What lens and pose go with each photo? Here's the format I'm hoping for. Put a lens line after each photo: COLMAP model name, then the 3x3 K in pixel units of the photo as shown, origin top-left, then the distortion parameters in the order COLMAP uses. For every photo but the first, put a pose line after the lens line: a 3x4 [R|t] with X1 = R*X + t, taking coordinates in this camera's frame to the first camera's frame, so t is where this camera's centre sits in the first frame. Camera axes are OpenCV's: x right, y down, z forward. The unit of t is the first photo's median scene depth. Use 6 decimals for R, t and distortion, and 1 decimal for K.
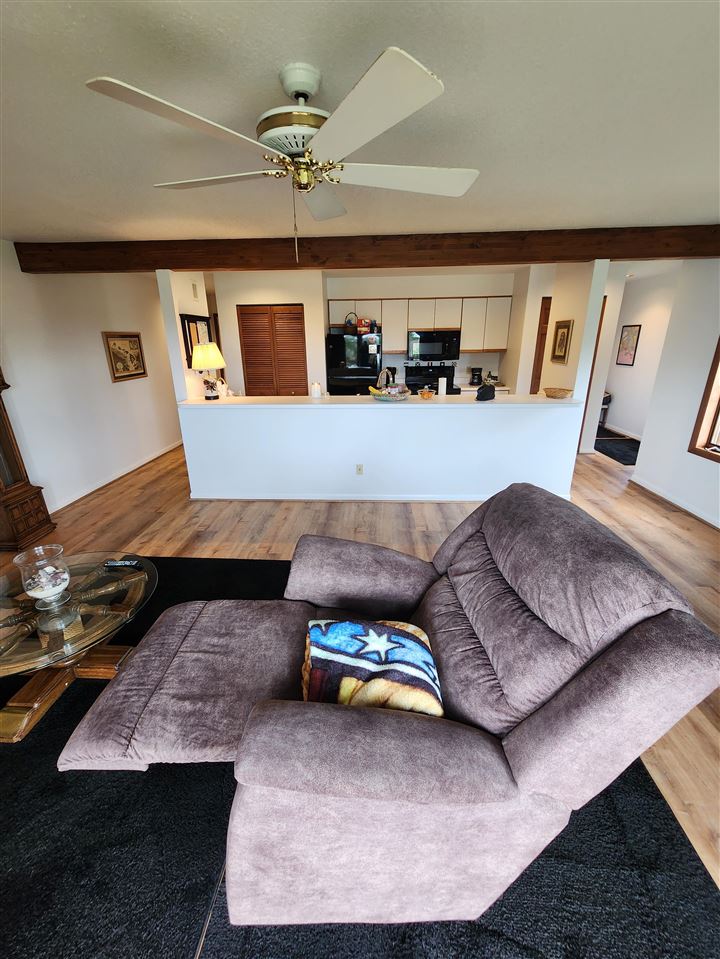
lens RADIAL K [[396.0, 0, 355.2], [0, 396.0, 476.1], [0, 0, 1]] dist [-0.001174, -0.000091]
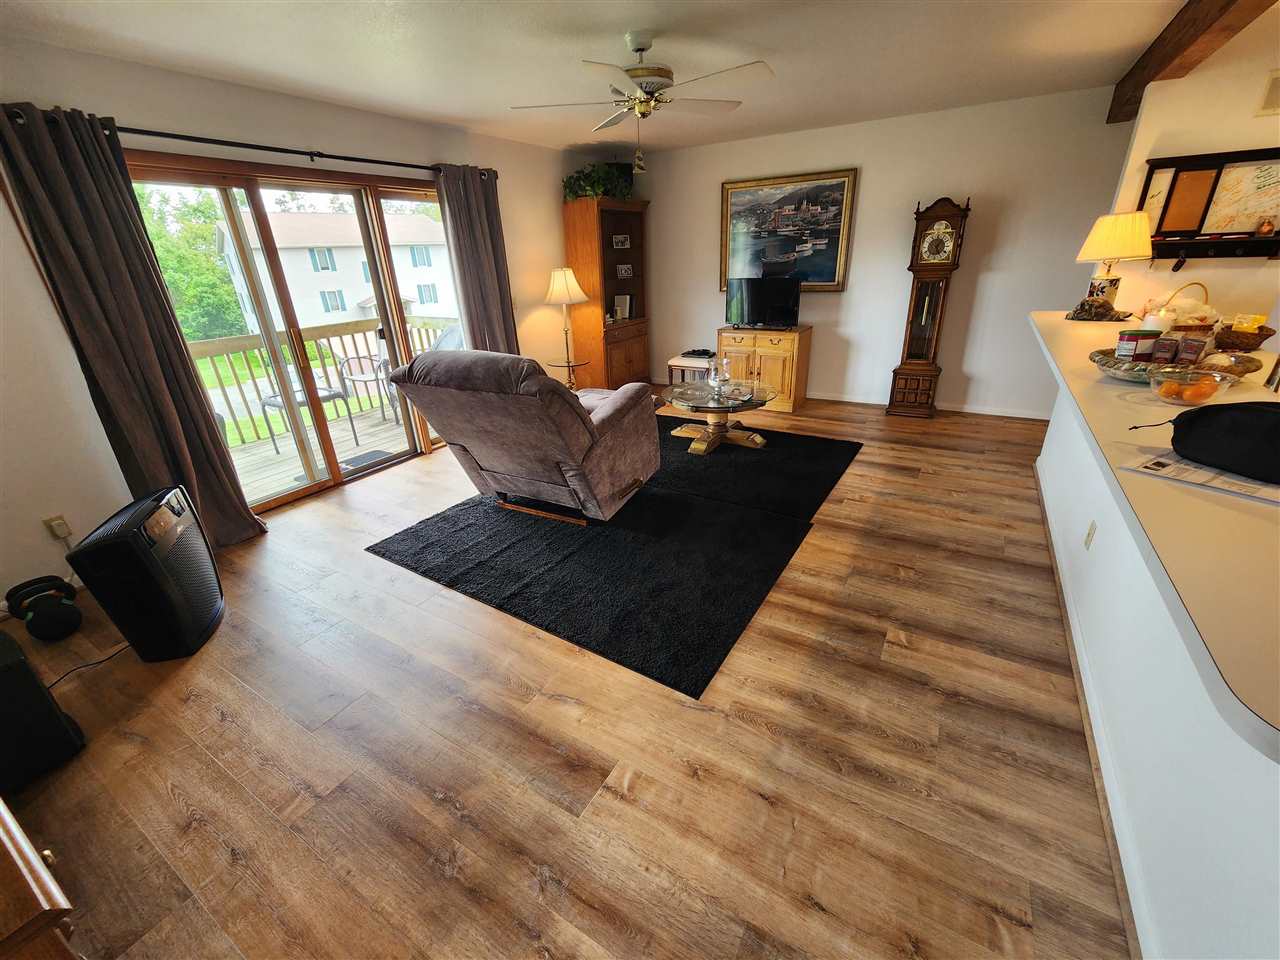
lens RADIAL K [[528.5, 0, 640.0], [0, 528.5, 480.0], [0, 0, 1]] dist [-0.001174, -0.000091]
pose [[-0.464295, 0.378800, -0.800588, 0.706923], [-0.248806, 0.811740, 0.528369, -0.258949], [0.850015, 0.444510, -0.282639, 0.806343]]
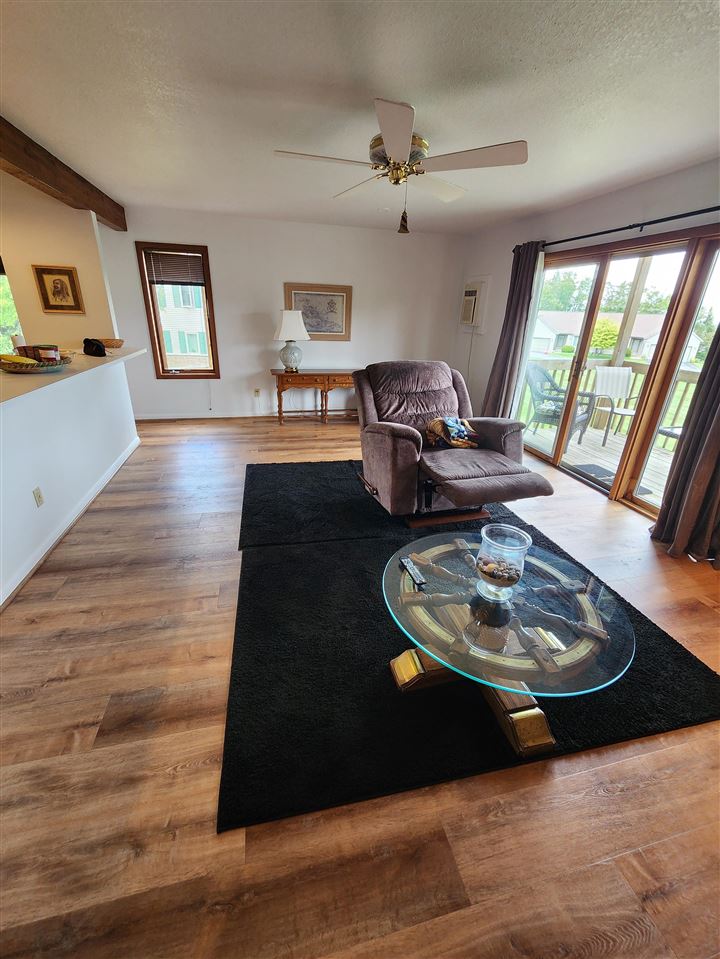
lens RADIAL K [[396.0, 0, 355.2], [0, 396.0, 476.1], [0, 0, 1]] dist [-0.001174, -0.000091]
pose [[-0.280695, -0.367144, 0.886800, -0.712426], [0.288455, 0.848962, 0.442783, -0.188785], [-0.915425, 0.380089, -0.132395, 0.687066]]
